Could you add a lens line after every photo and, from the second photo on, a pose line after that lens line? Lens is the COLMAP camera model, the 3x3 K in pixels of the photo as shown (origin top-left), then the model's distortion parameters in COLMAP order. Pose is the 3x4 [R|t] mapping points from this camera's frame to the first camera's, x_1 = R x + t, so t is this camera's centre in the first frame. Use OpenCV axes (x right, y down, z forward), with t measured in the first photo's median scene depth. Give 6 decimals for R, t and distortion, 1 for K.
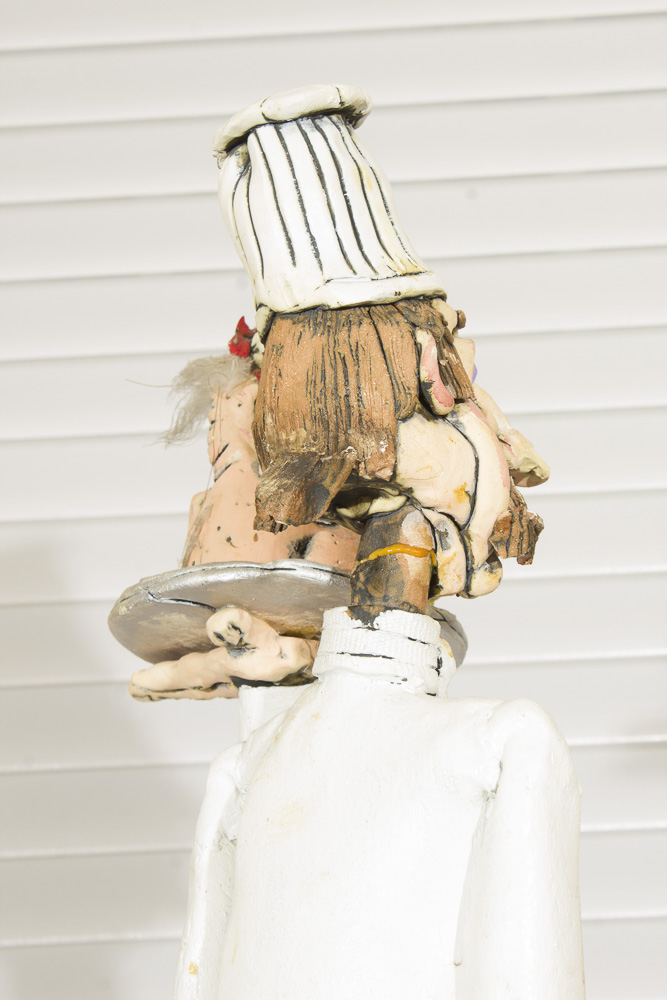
lens RADIAL K [[2308.0, 0, 333.5], [0, 2308.0, 500.0], [0, 0, 1]] dist [0.033757, 0.248871]
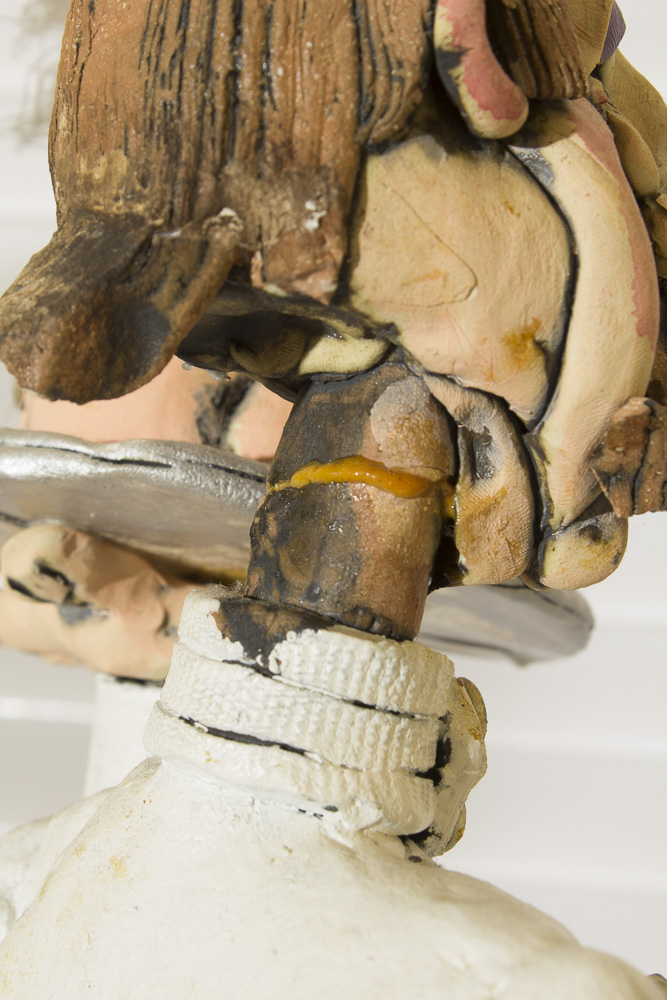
lens RADIAL K [[2308.0, 0, 333.5], [0, 2308.0, 500.0], [0, 0, 1]] dist [0.033757, 0.248871]
pose [[0.985128, 0.092009, -0.145111, 0.083256], [-0.069320, 0.985586, 0.154319, -0.035455], [0.157219, -0.141965, 0.977307, 0.614791]]
